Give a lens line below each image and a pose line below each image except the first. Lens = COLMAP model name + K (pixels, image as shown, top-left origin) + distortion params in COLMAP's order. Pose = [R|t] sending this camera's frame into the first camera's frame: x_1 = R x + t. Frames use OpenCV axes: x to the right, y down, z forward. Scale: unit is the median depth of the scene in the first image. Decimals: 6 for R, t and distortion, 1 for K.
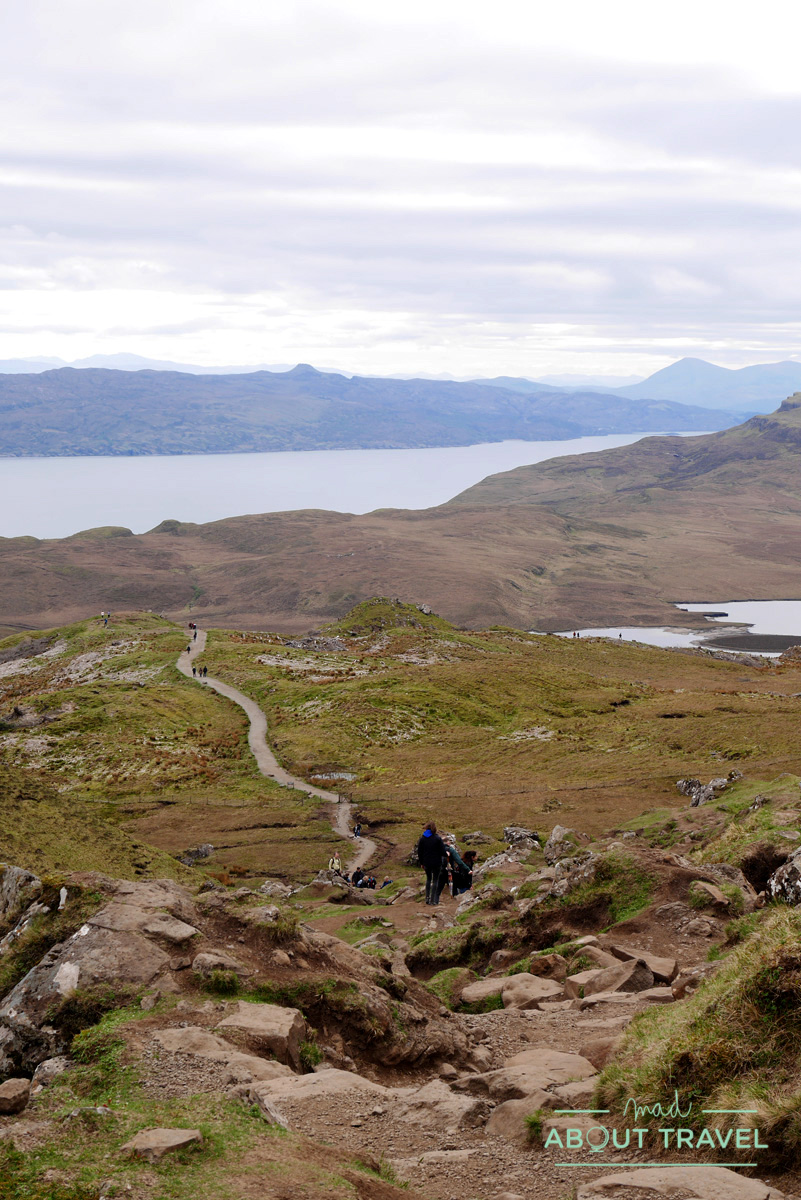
lens RADIAL K [[2220.7, 0, 400.5], [0, 2220.7, 600.0], [0, 0, 1]] dist [0.031488, 0.143981]
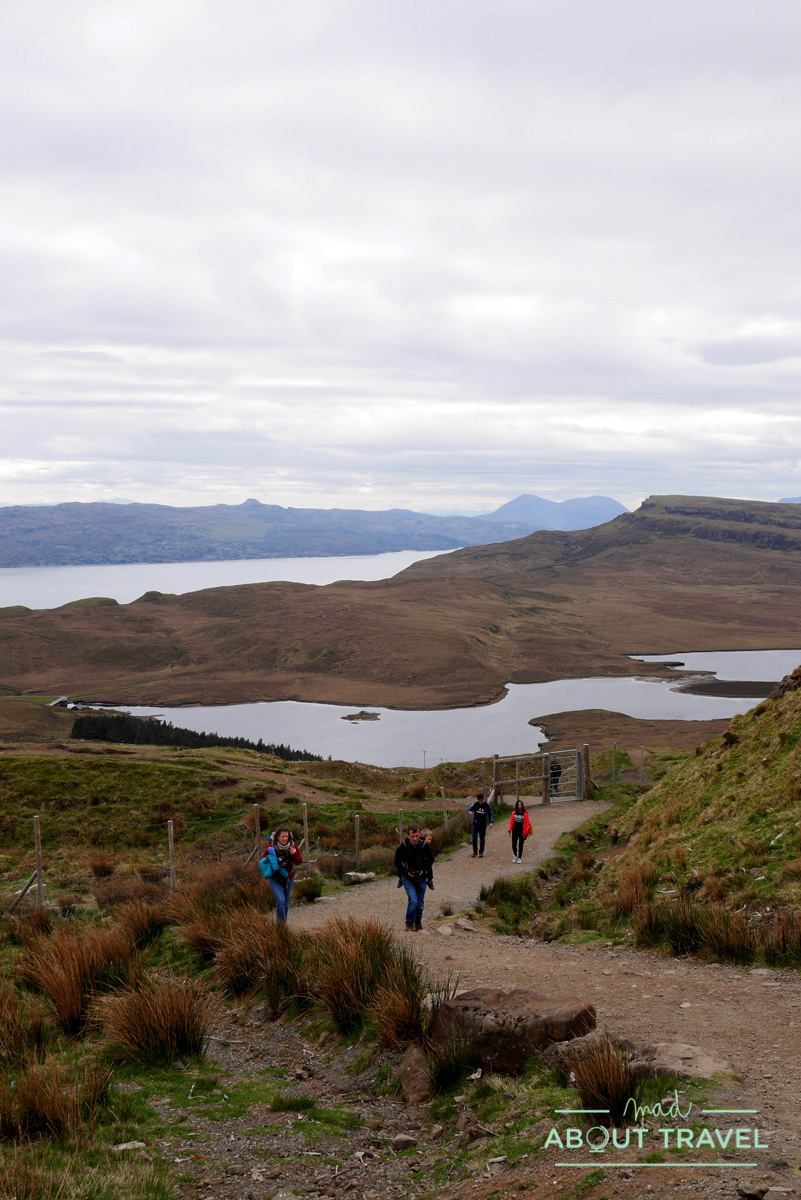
lens RADIAL K [[1580.3, 0, 400.5], [0, 1580.3, 600.0], [0, 0, 1]] dist [-0.006957, -0.001451]
pose [[0.998528, -0.017682, 0.051267, -0.020716], [0.019986, 0.998797, -0.044789, 0.005804], [-0.050414, 0.045748, 0.997680, 0.208886]]
